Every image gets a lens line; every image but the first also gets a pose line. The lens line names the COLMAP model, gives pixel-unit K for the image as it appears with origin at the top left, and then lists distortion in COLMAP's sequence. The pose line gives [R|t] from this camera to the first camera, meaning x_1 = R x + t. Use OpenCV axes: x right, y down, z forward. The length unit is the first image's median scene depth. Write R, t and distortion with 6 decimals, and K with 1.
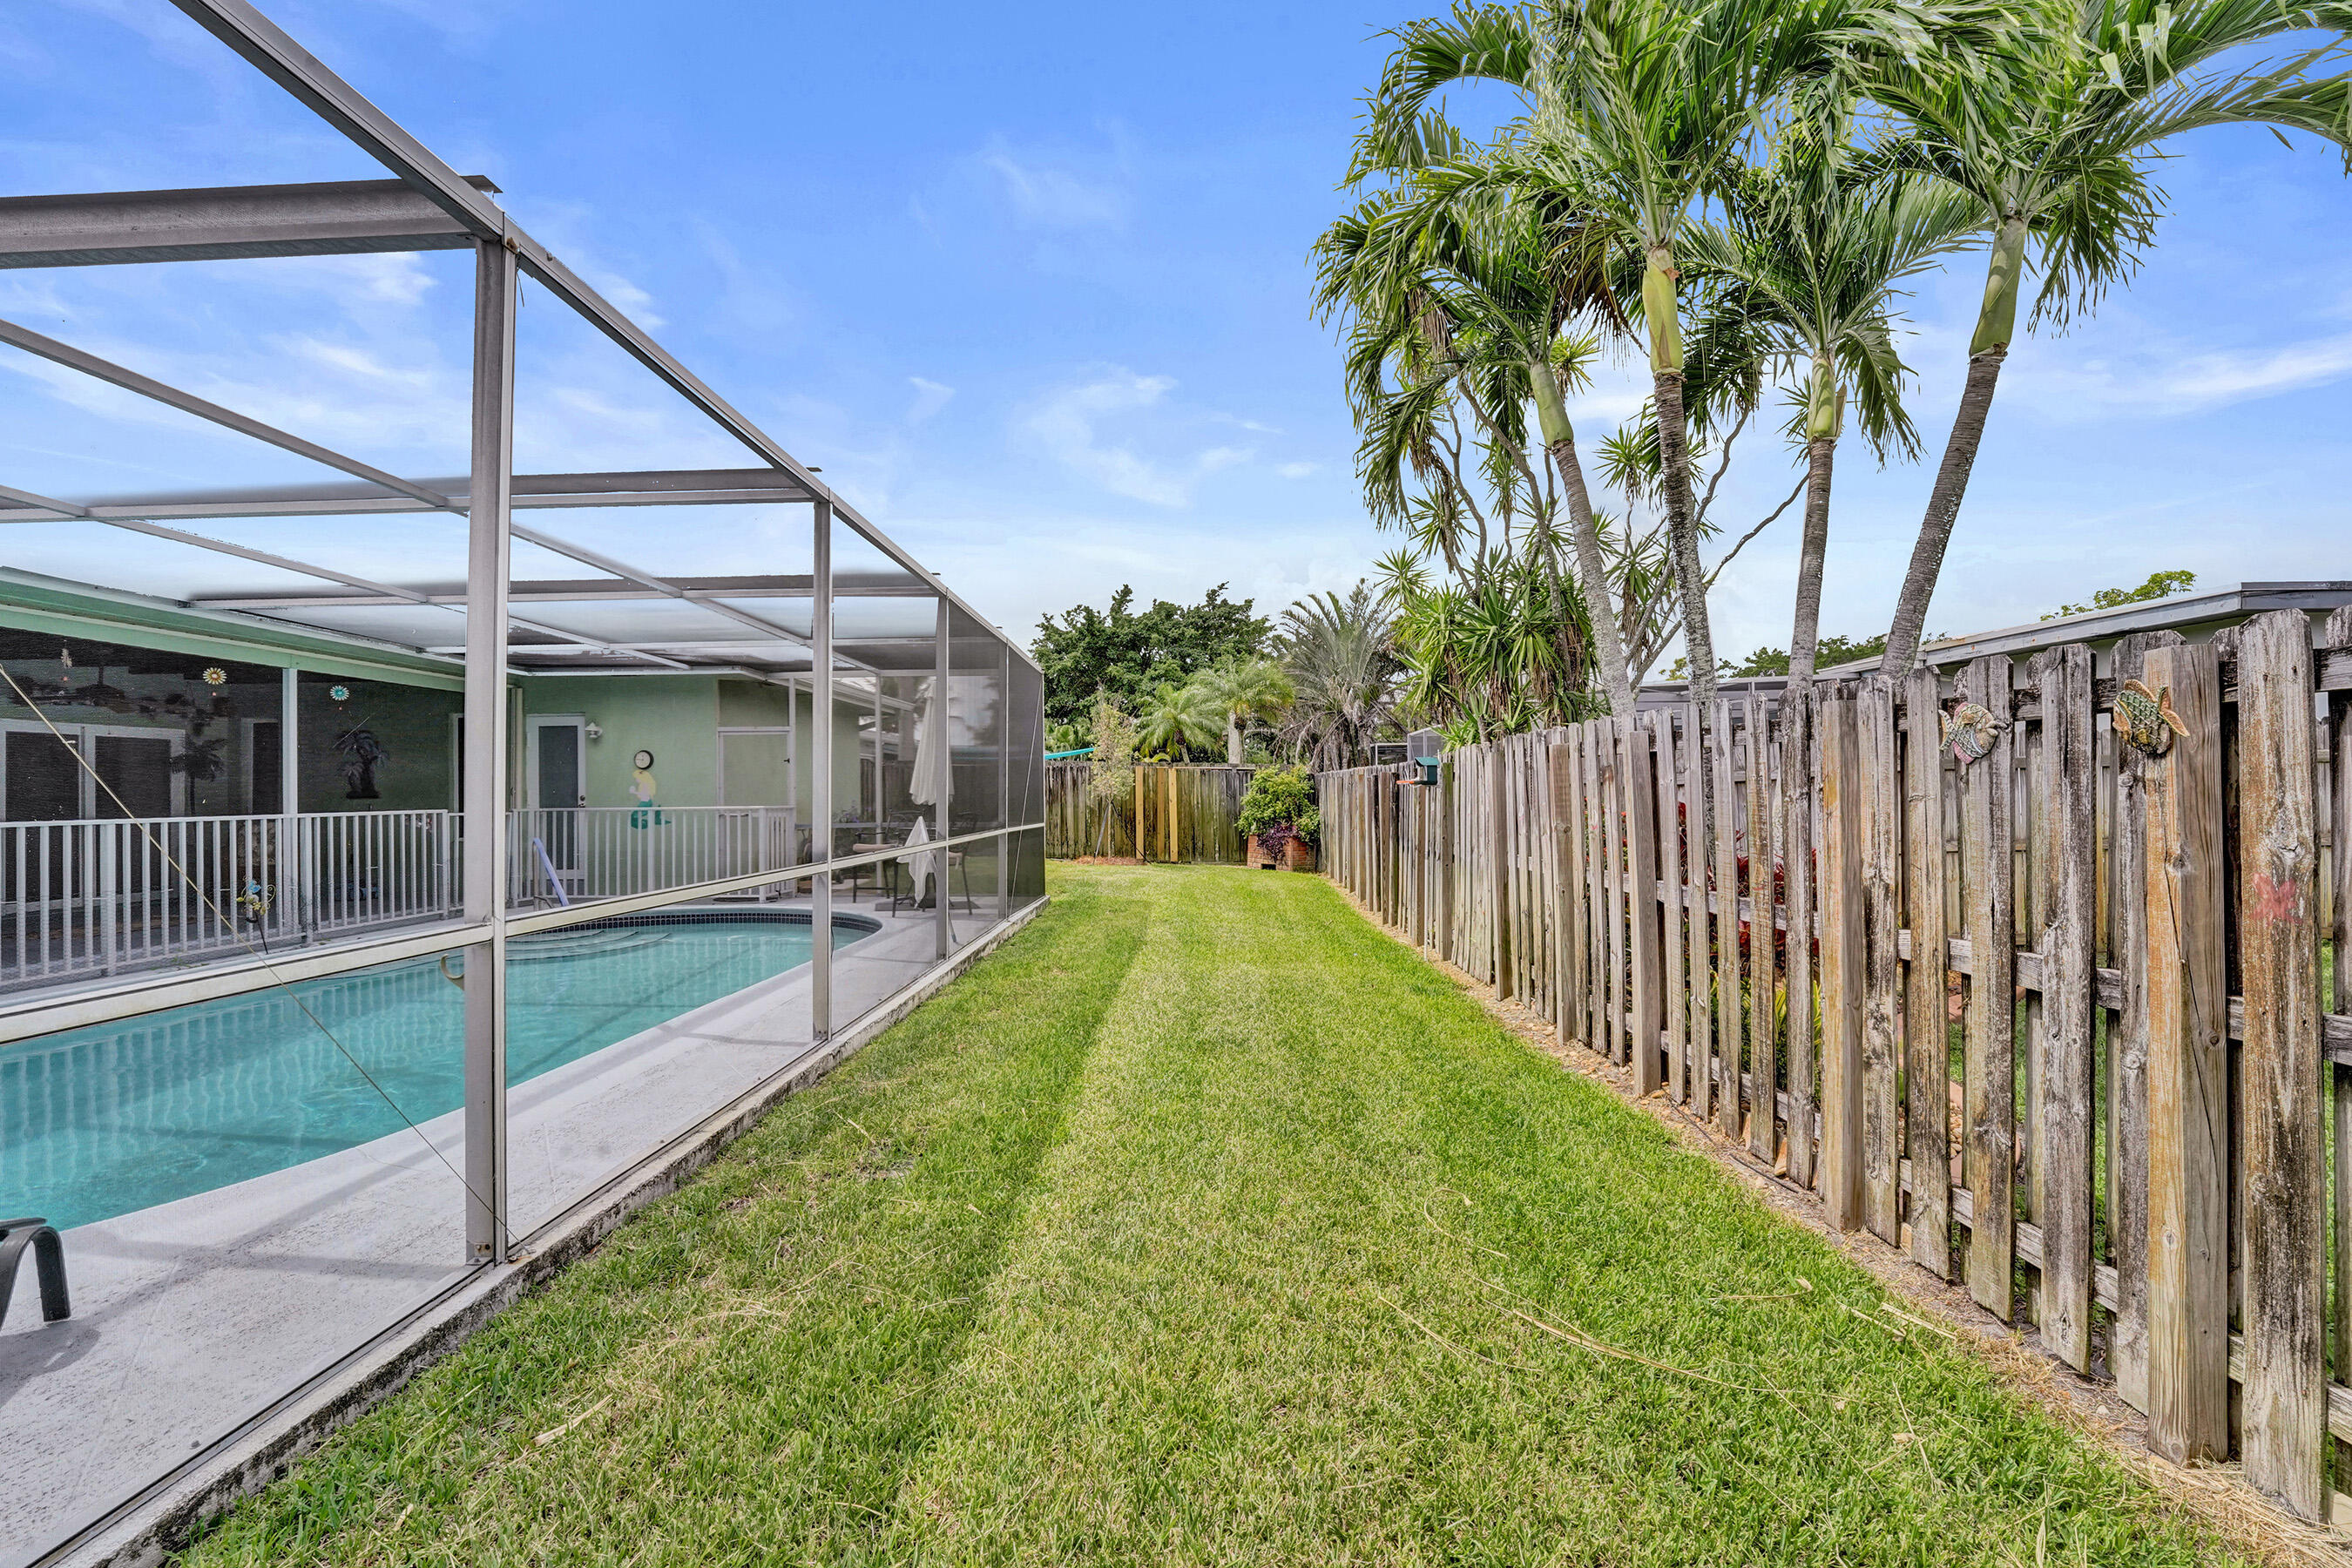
lens RADIAL K [[970.2, 0, 1172.7], [0, 970.2, 796.0], [0, 0, 1]] dist [-0.026777, -0.000580]
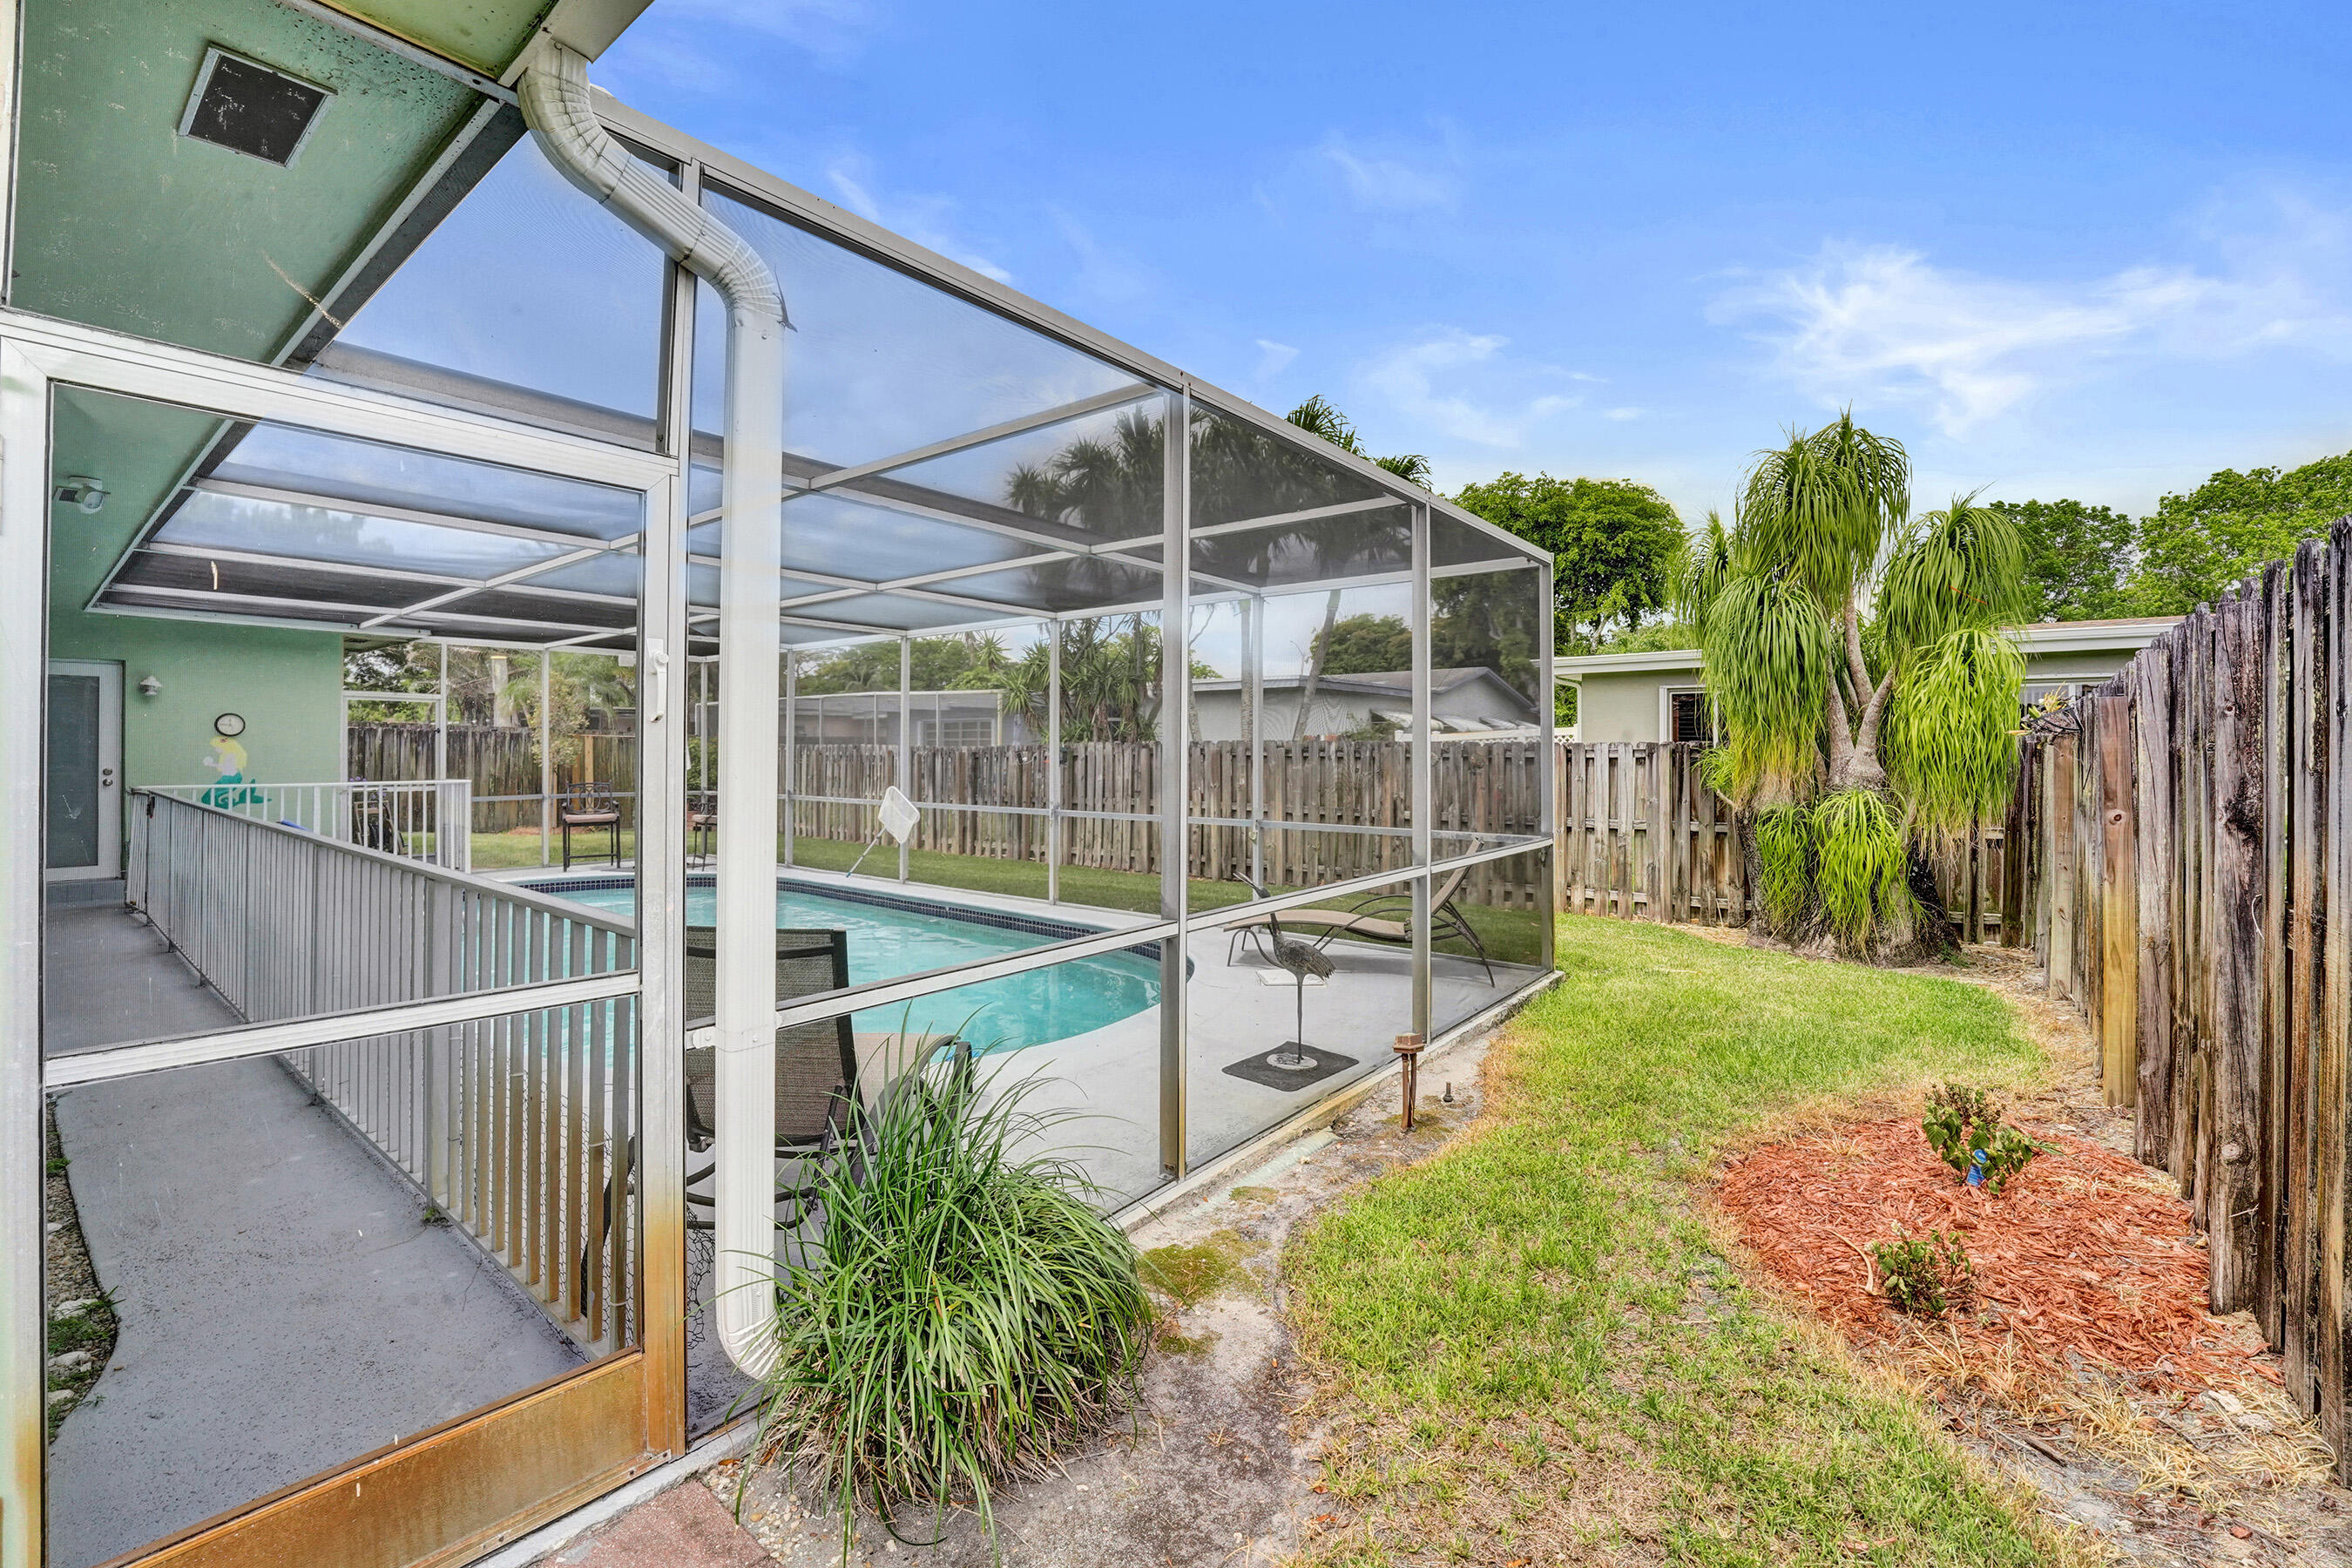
lens RADIAL K [[987.7, 0, 1171.2], [0, 987.7, 743.4], [0, 0, 1]] dist [-0.019186, 0.000115]
pose [[0.599162, 0.016827, 0.800451, -0.670522], [-0.005743, 0.999844, -0.016720, -0.011649], [-0.800607, 0.005421, 0.599165, -0.130117]]
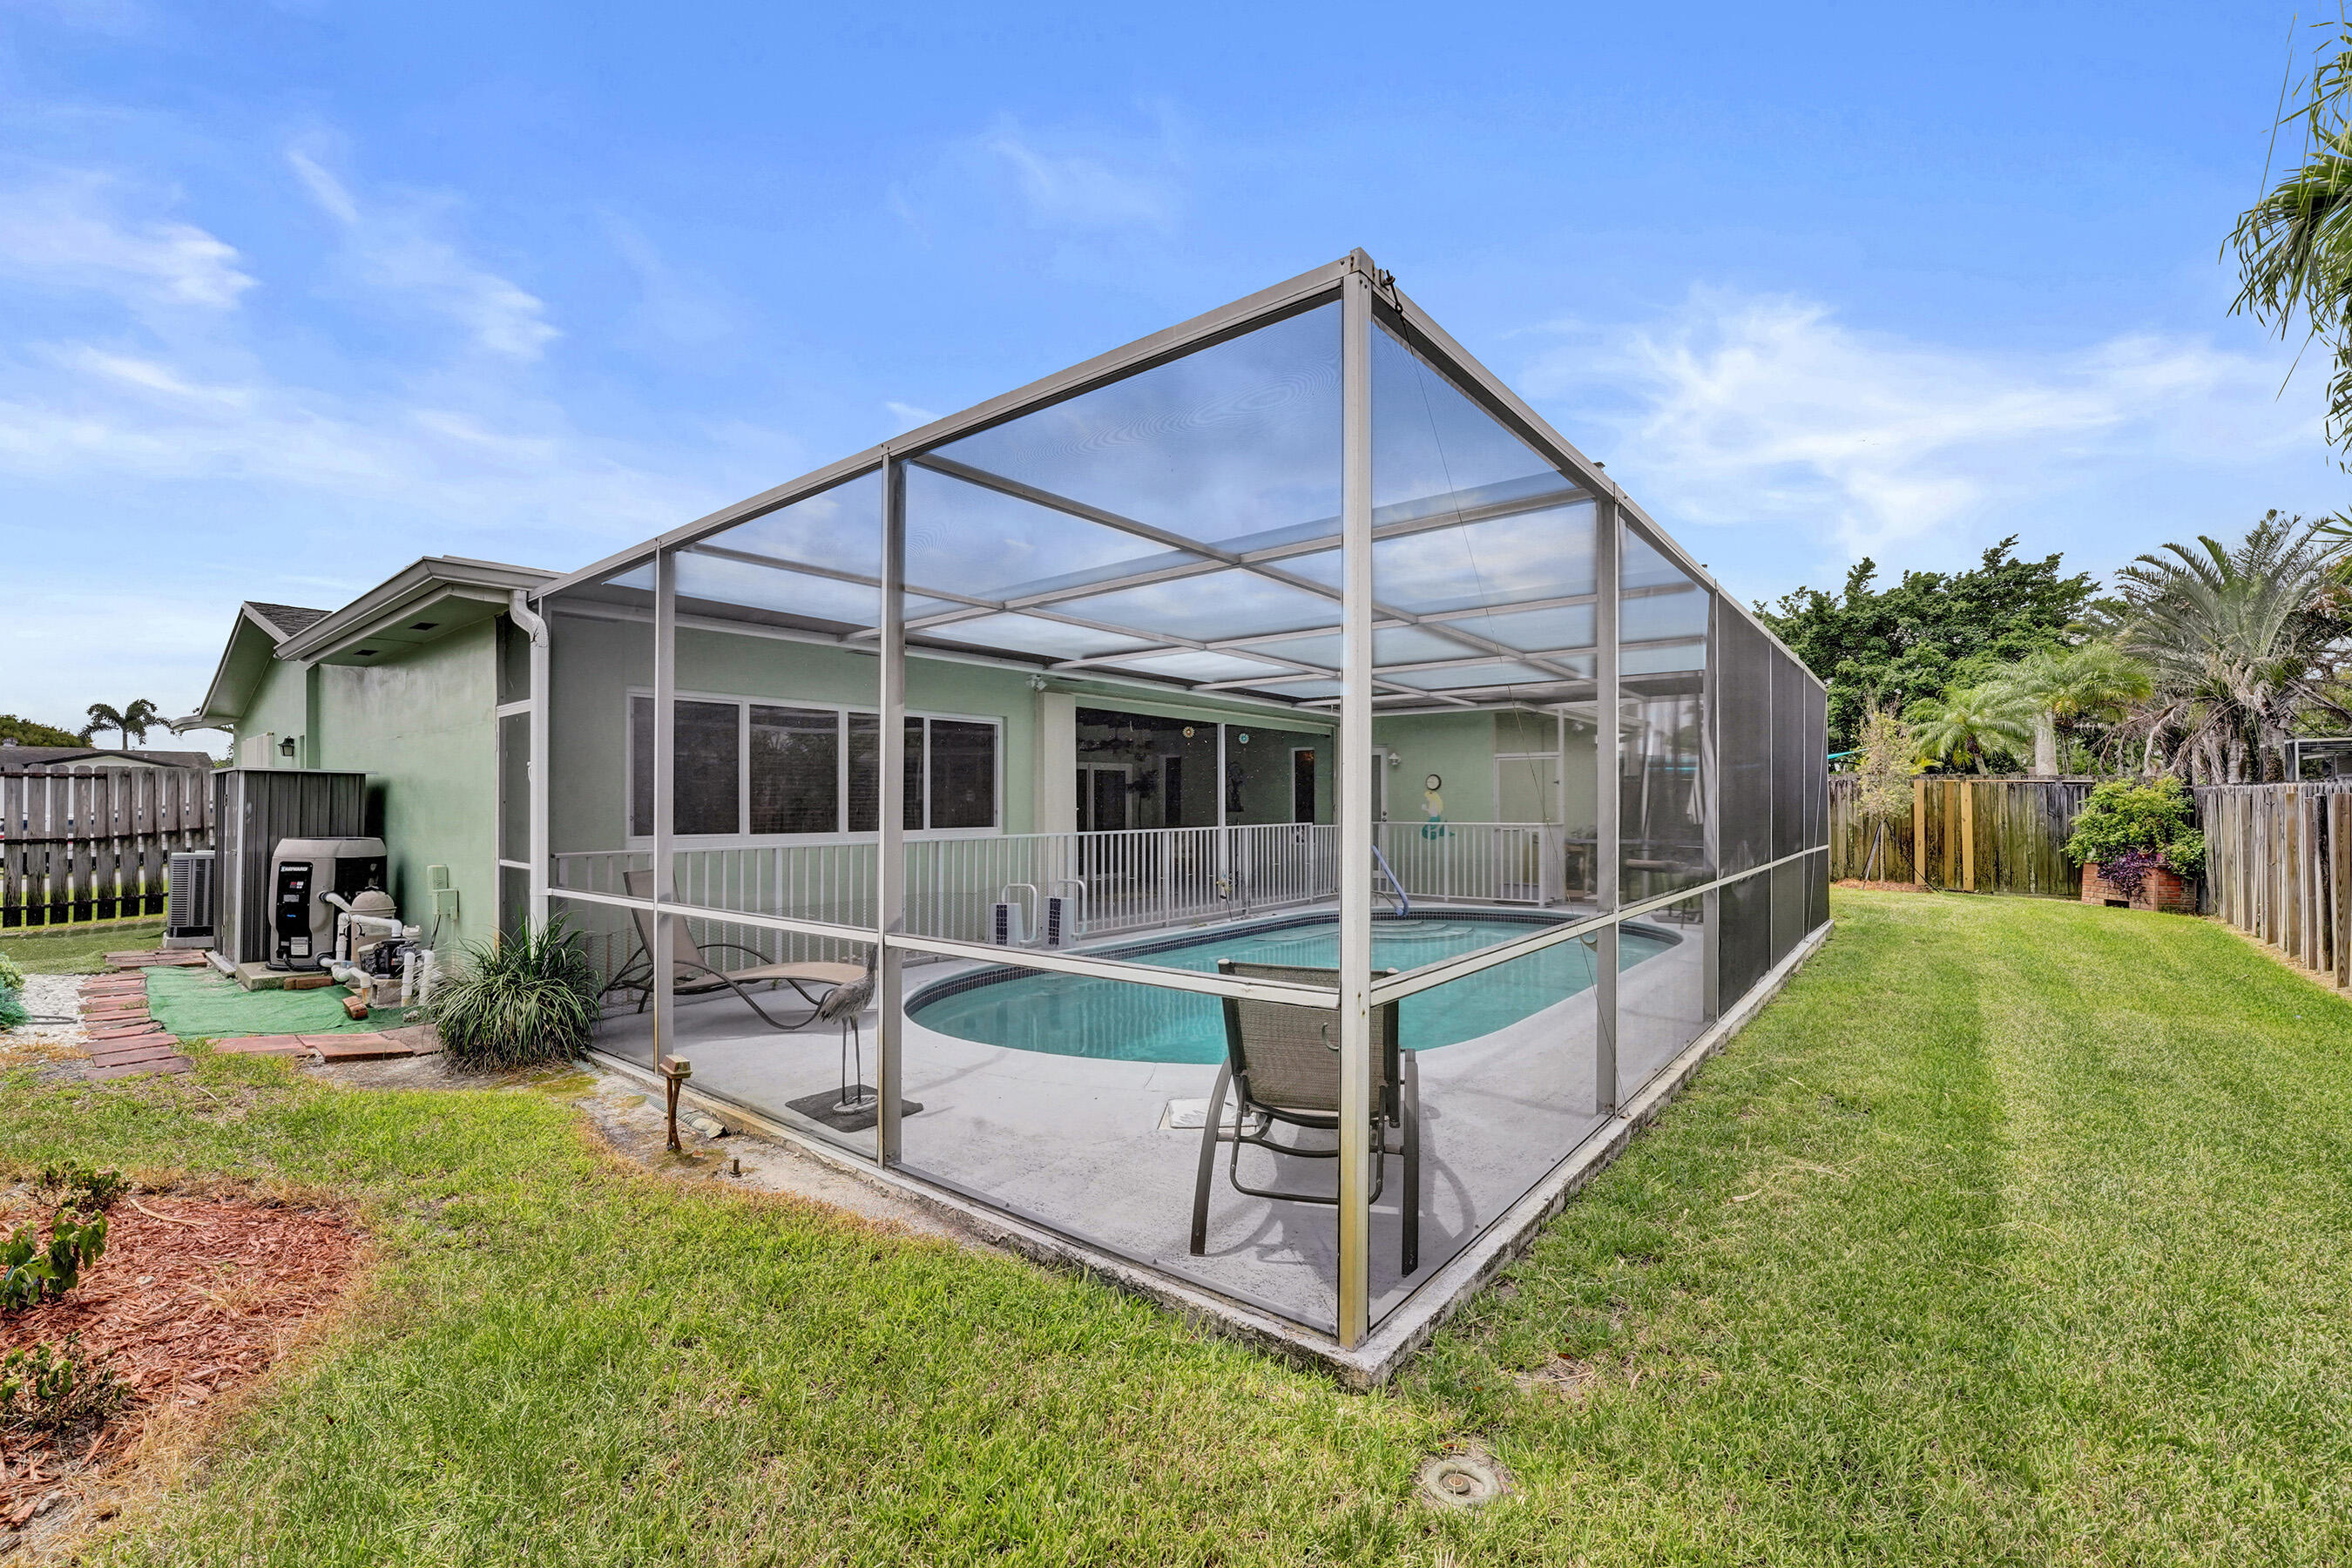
lens RADIAL K [[984.1, 0, 1175.5], [0, 984.1, 795.1], [0, 0, 1]] dist [-0.030077, 0.004746]
pose [[0.794177, 0.001074, -0.607685, -0.053853], [-0.006017, 0.999963, -0.006096, -0.011085], [0.607656, 0.008498, 0.794155, -0.159136]]
